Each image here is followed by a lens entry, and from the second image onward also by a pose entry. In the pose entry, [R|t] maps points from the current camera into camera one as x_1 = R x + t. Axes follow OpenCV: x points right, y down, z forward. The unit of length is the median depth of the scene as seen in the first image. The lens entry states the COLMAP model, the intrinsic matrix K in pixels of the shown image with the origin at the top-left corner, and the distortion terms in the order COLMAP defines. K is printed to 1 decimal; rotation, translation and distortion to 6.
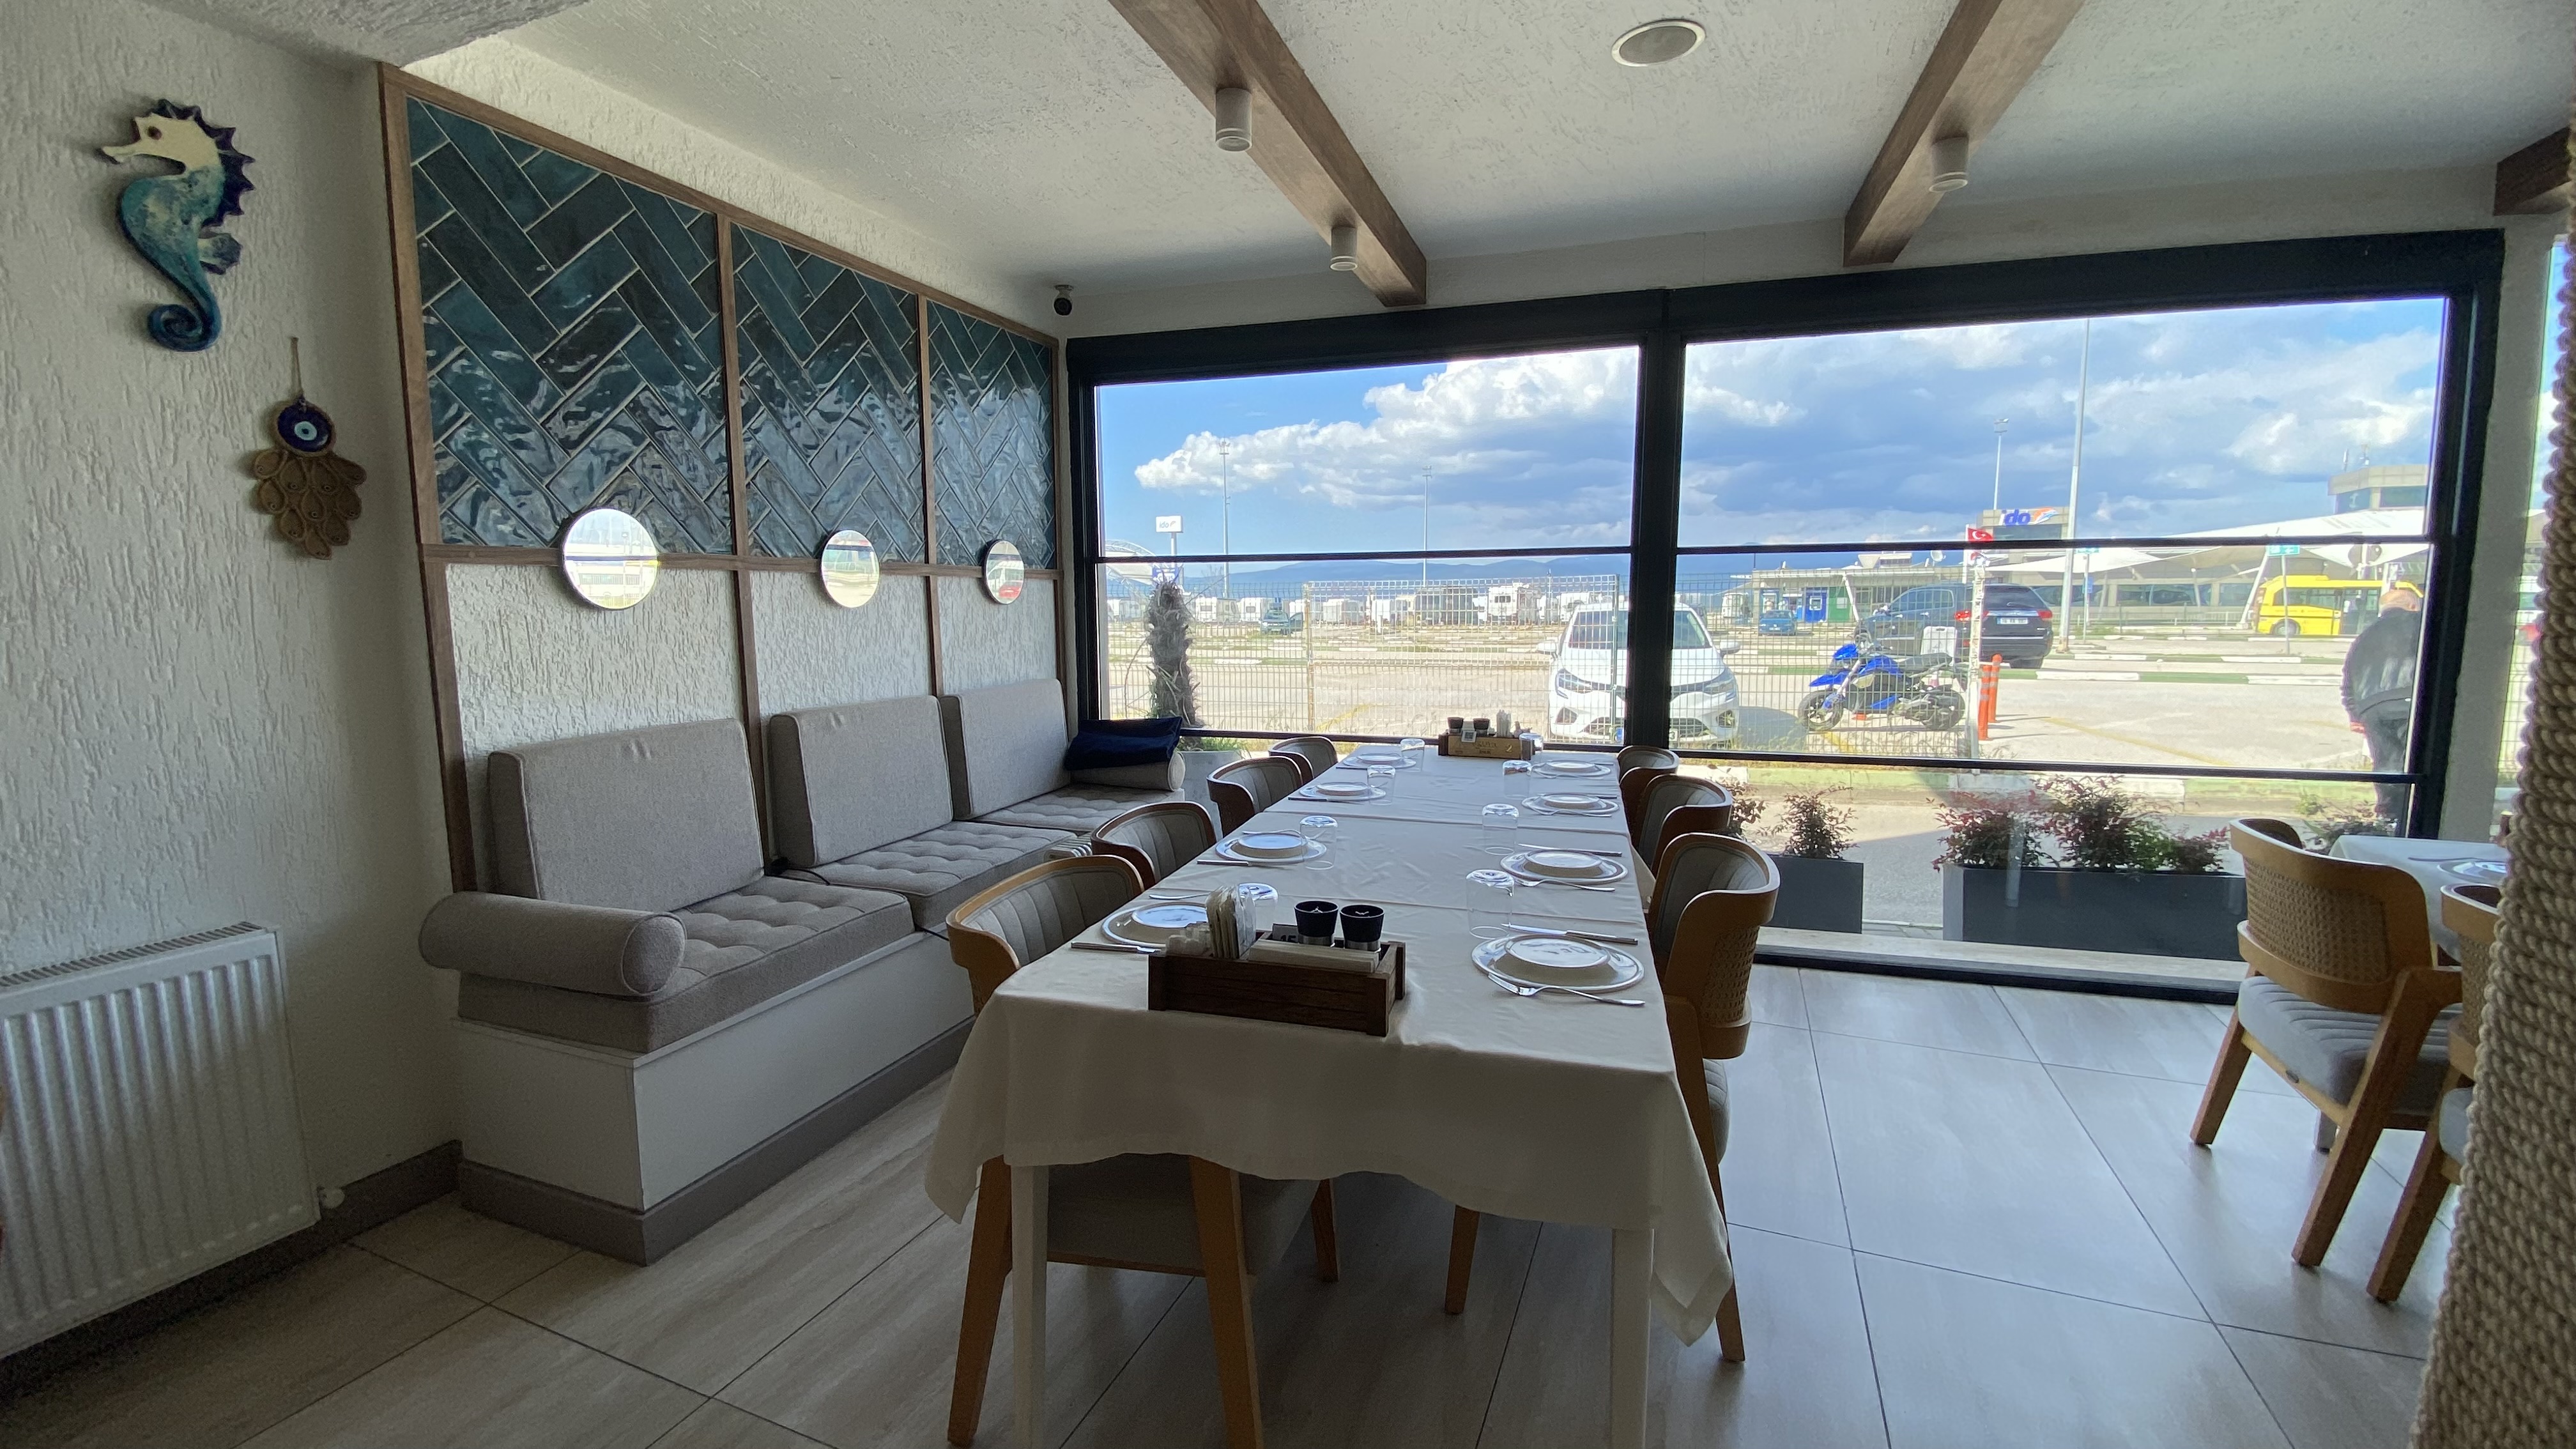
lens RADIAL K [[1049.3, 0, 1267.0], [0, 1049.3, 728.2], [0, 0, 1]] dist [-0.011408, -0.005286]
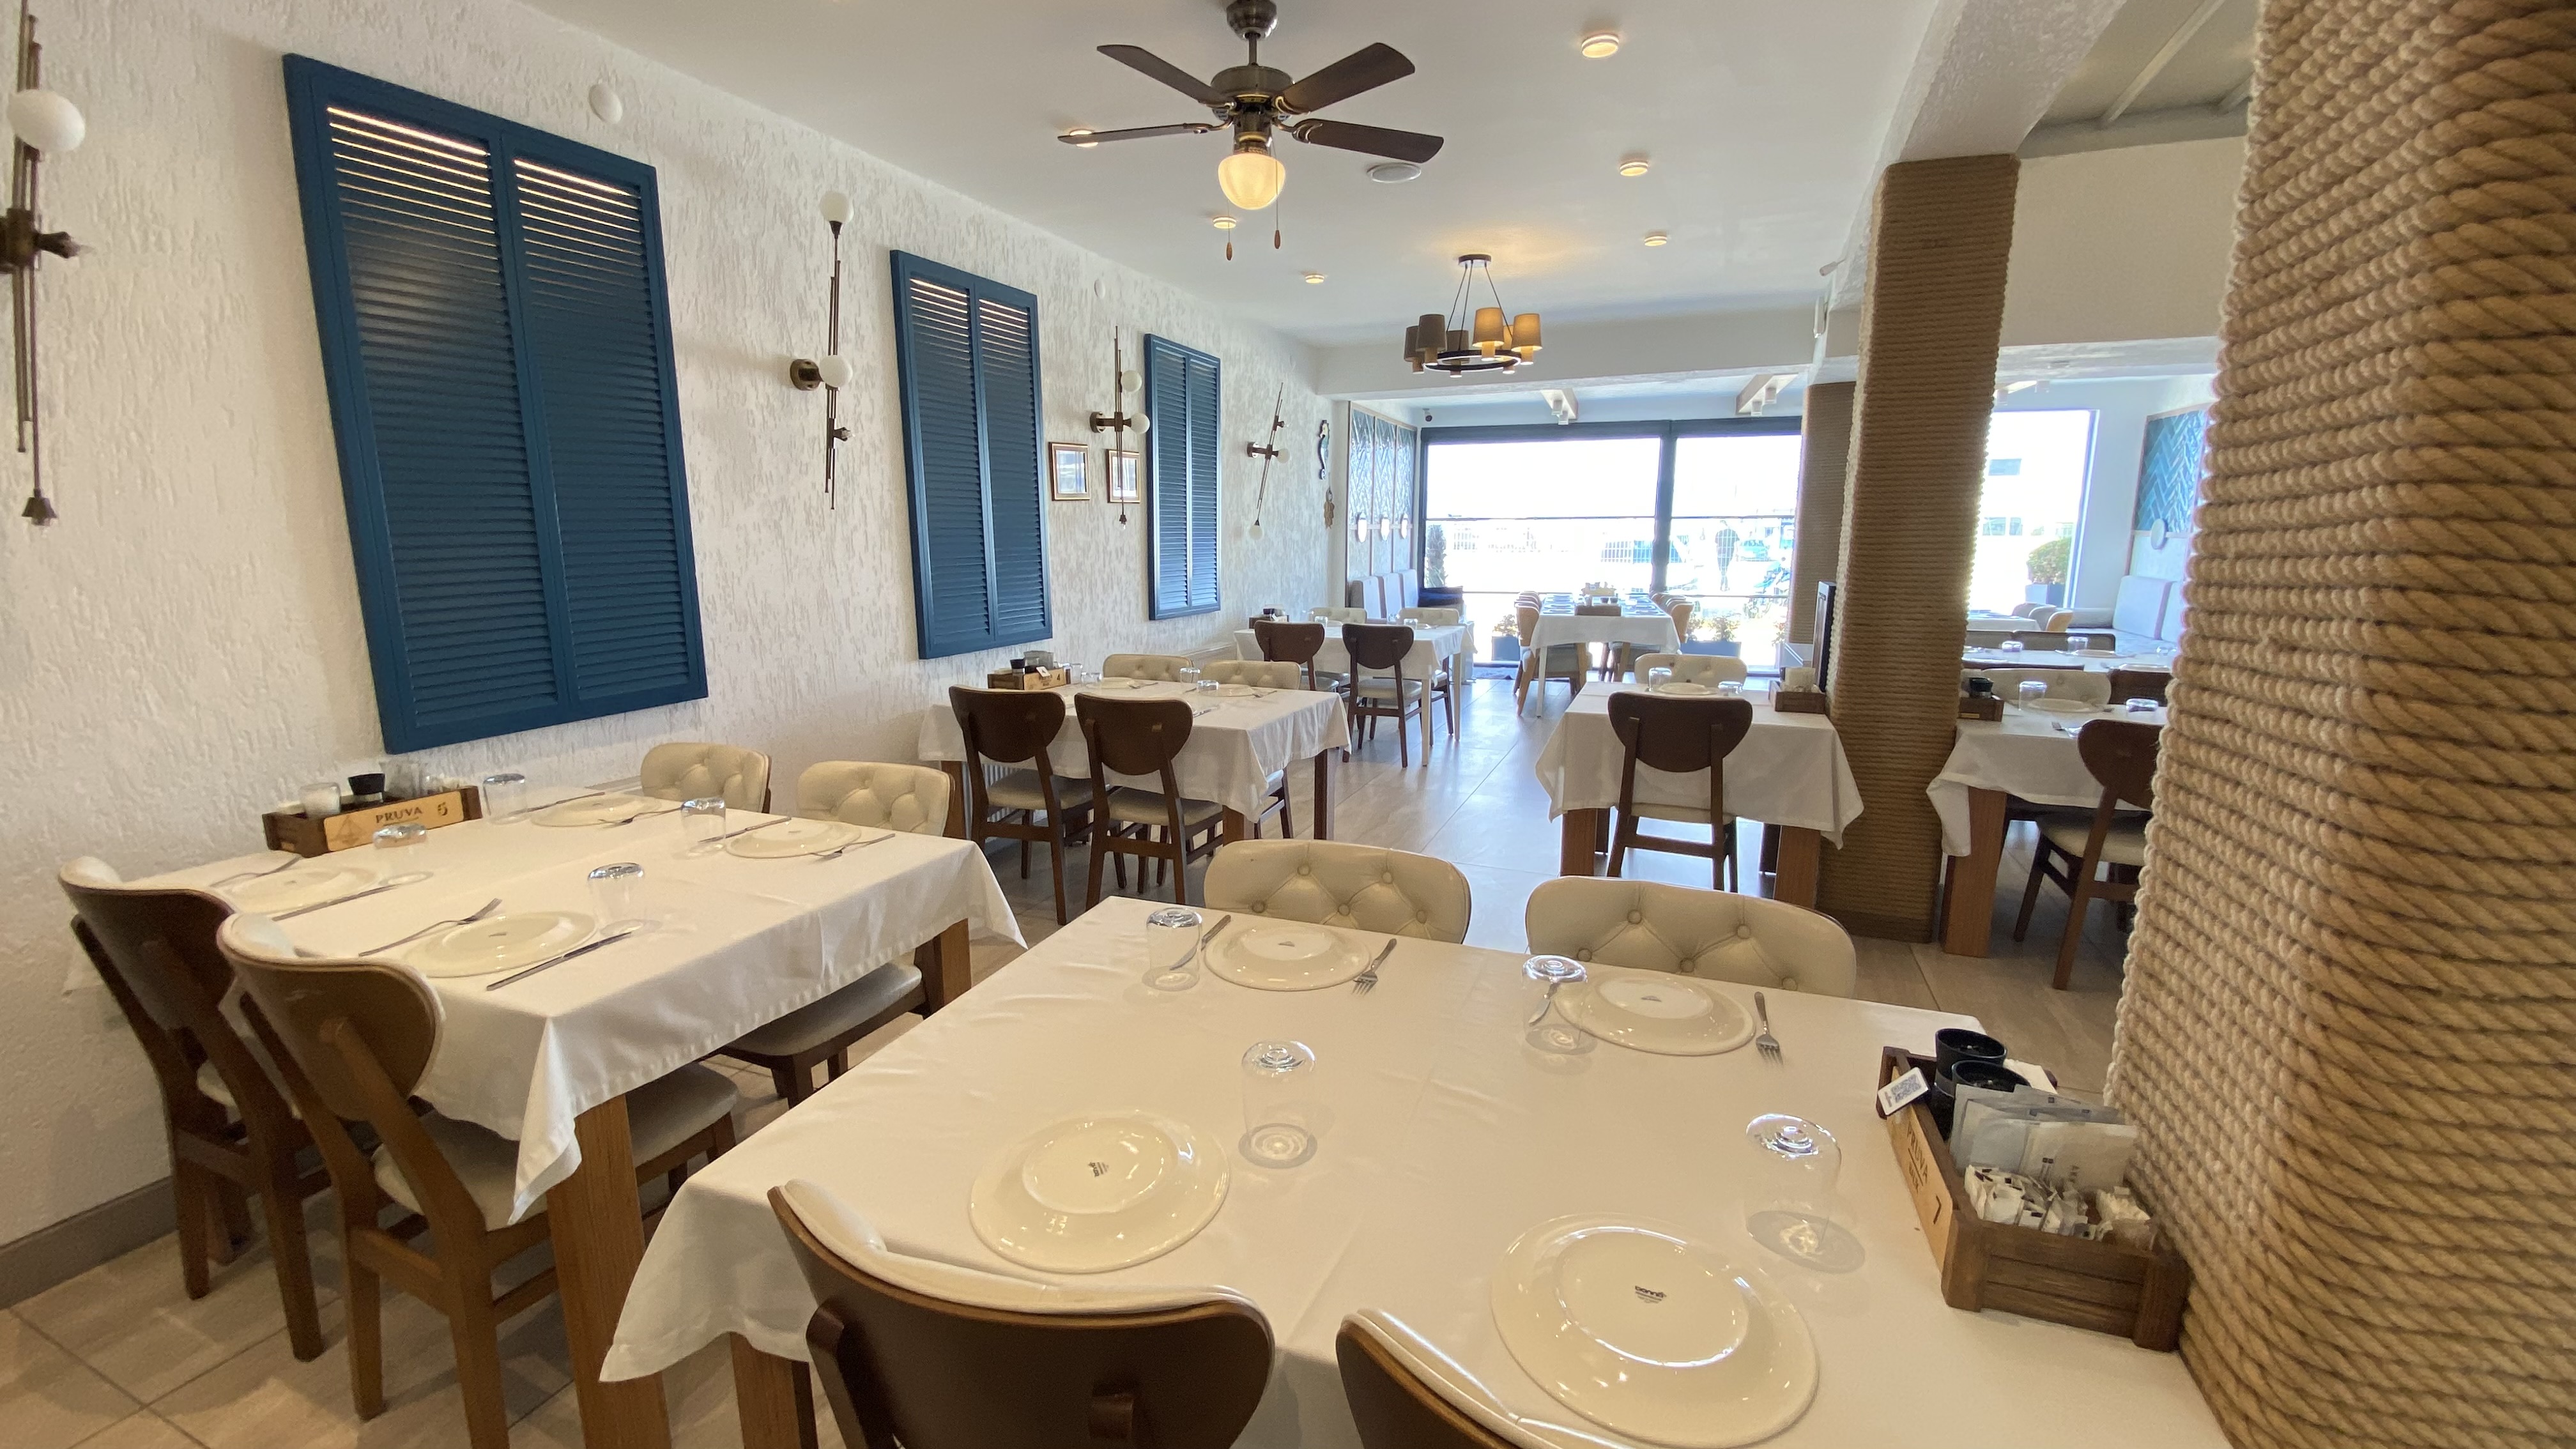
lens RADIAL K [[1049.3, 0, 1261.2], [0, 1049.3, 731.6], [0, 0, 1]] dist [-0.011408, -0.005286]
pose [[0.999997, -0.002095, 0.000908, -0.637810], [0.002025, 0.997458, 0.071231, 0.174028], [-0.001054, -0.071229, 0.997459, -1.640150]]
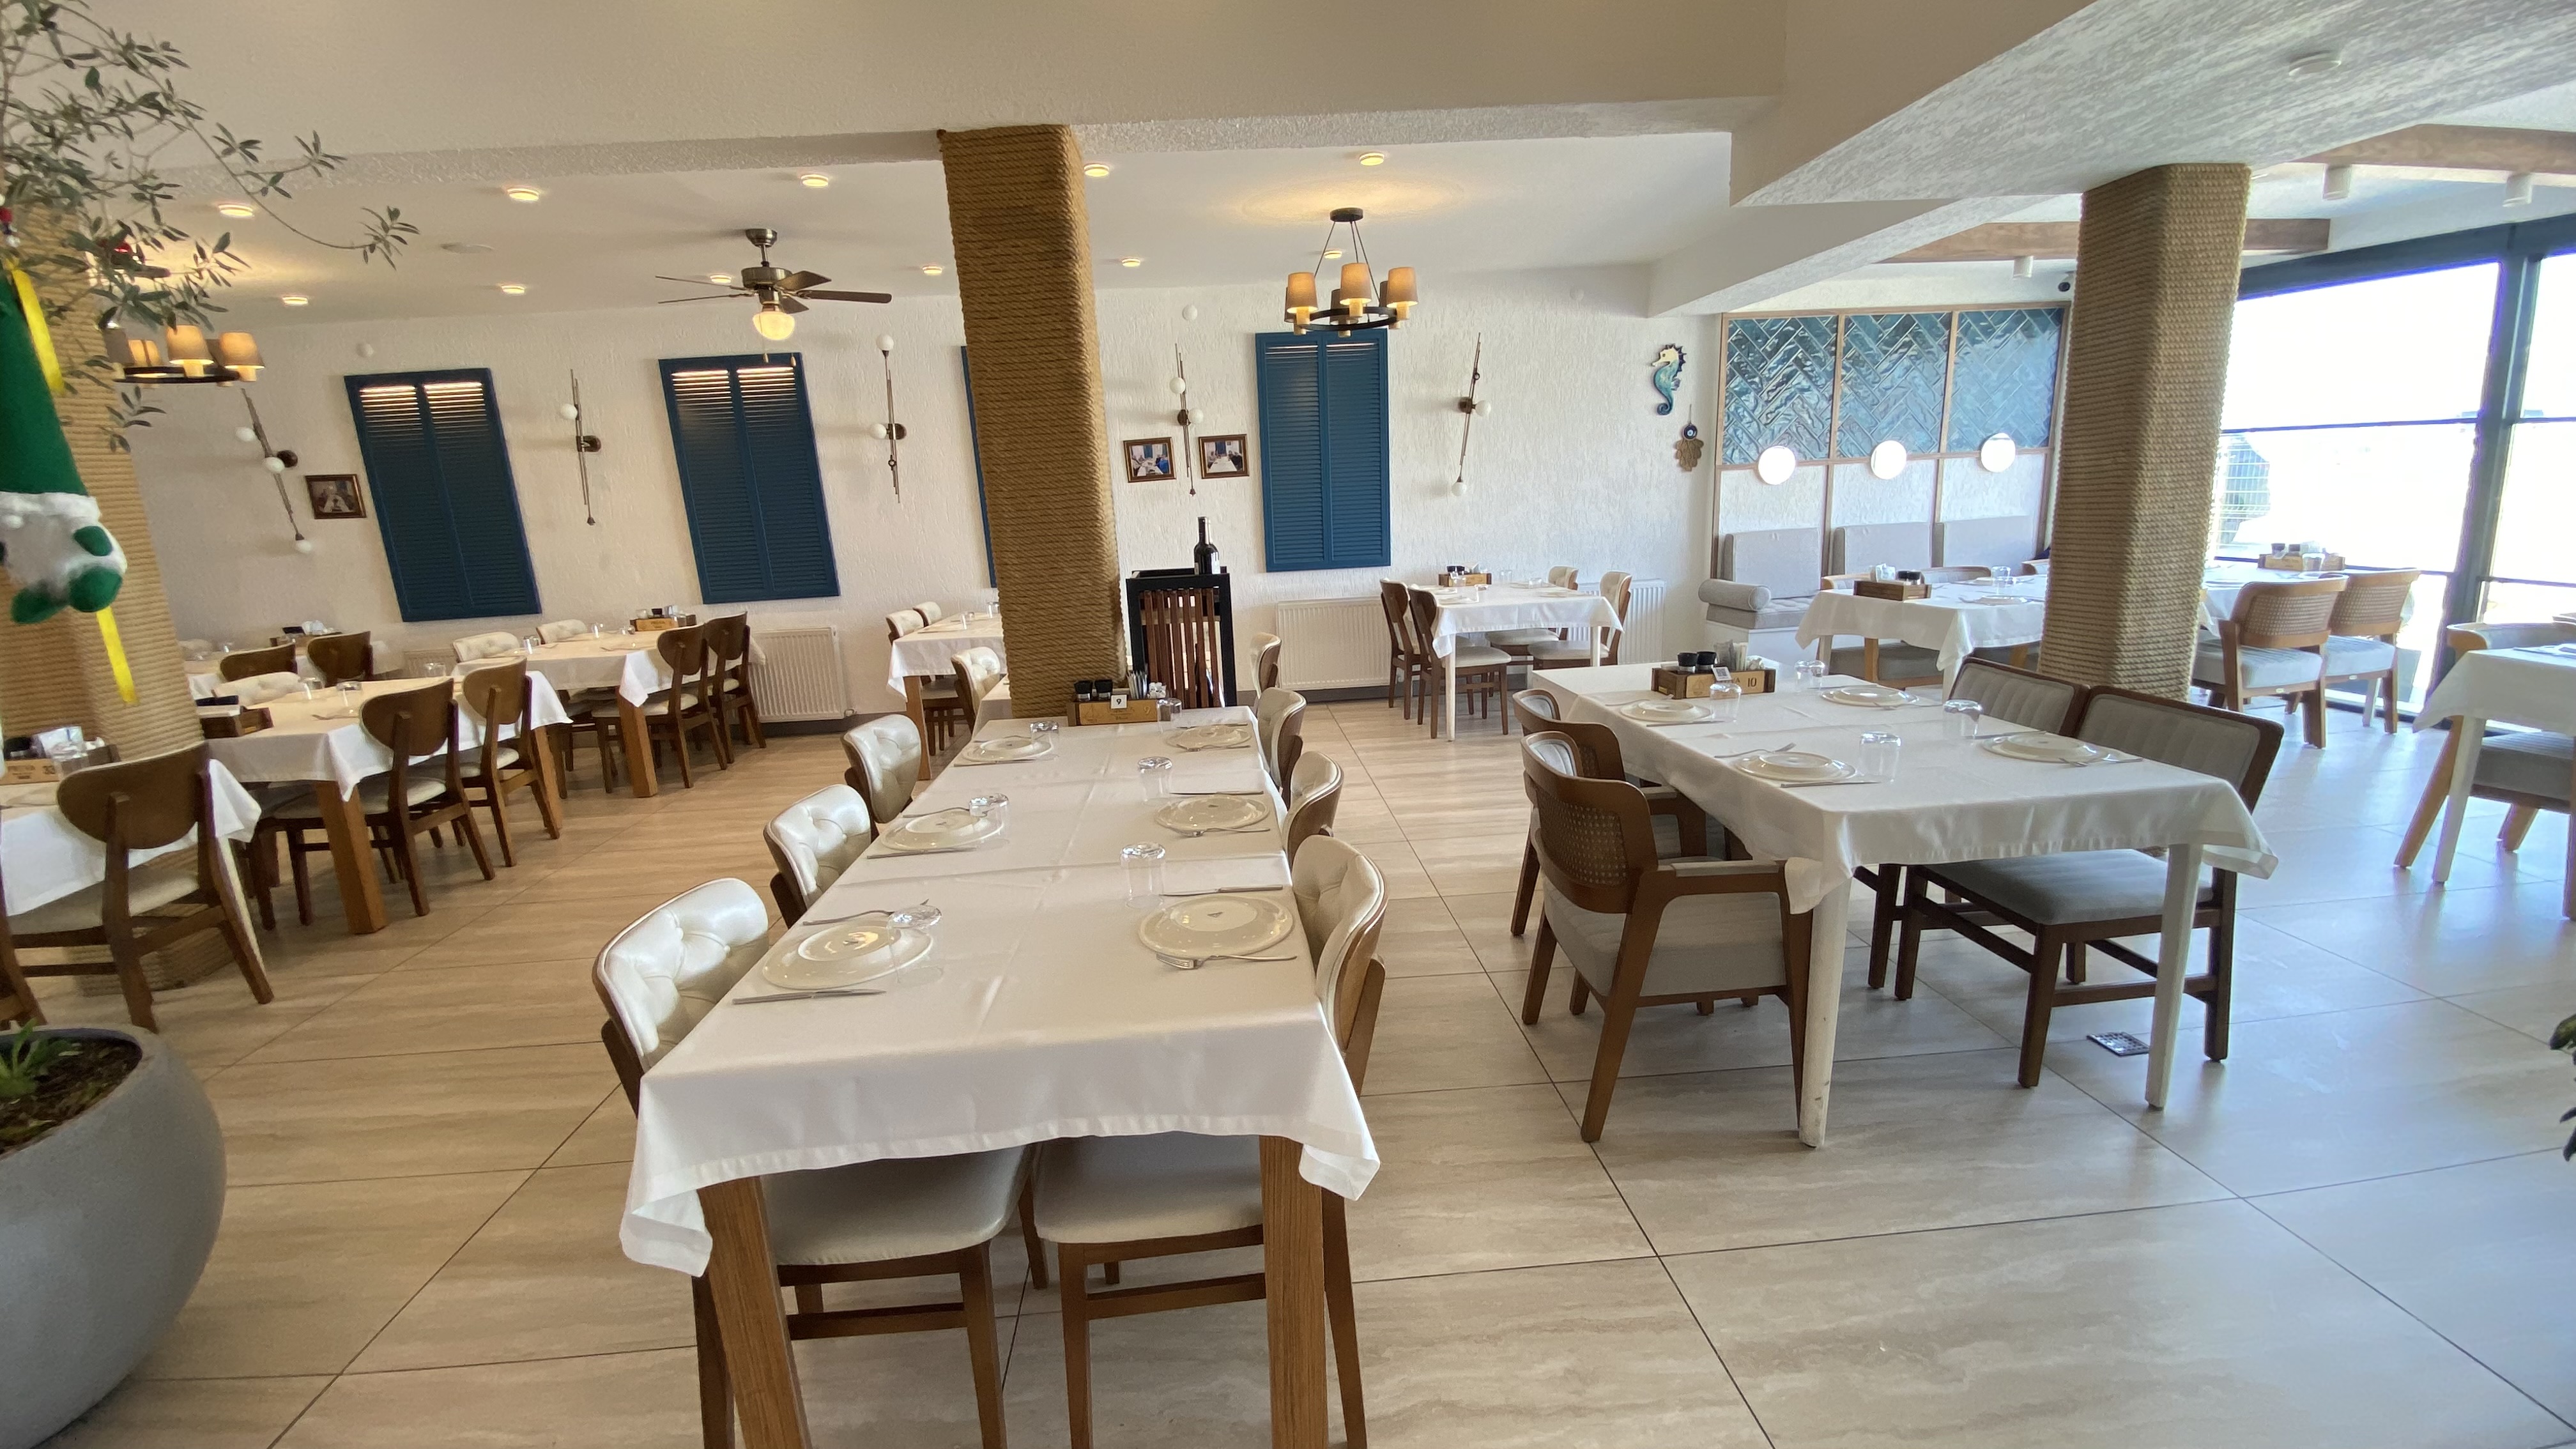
lens RADIAL K [[1049.3, 0, 1278.6], [0, 1049.3, 739.6], [0, 0, 1]] dist [-0.011408, -0.005286]
pose [[0.462831, 0.190675, -0.865697, 0.856702], [-0.057194, 0.980980, 0.185489, 0.074097], [0.884600, -0.036338, 0.464933, -0.973807]]
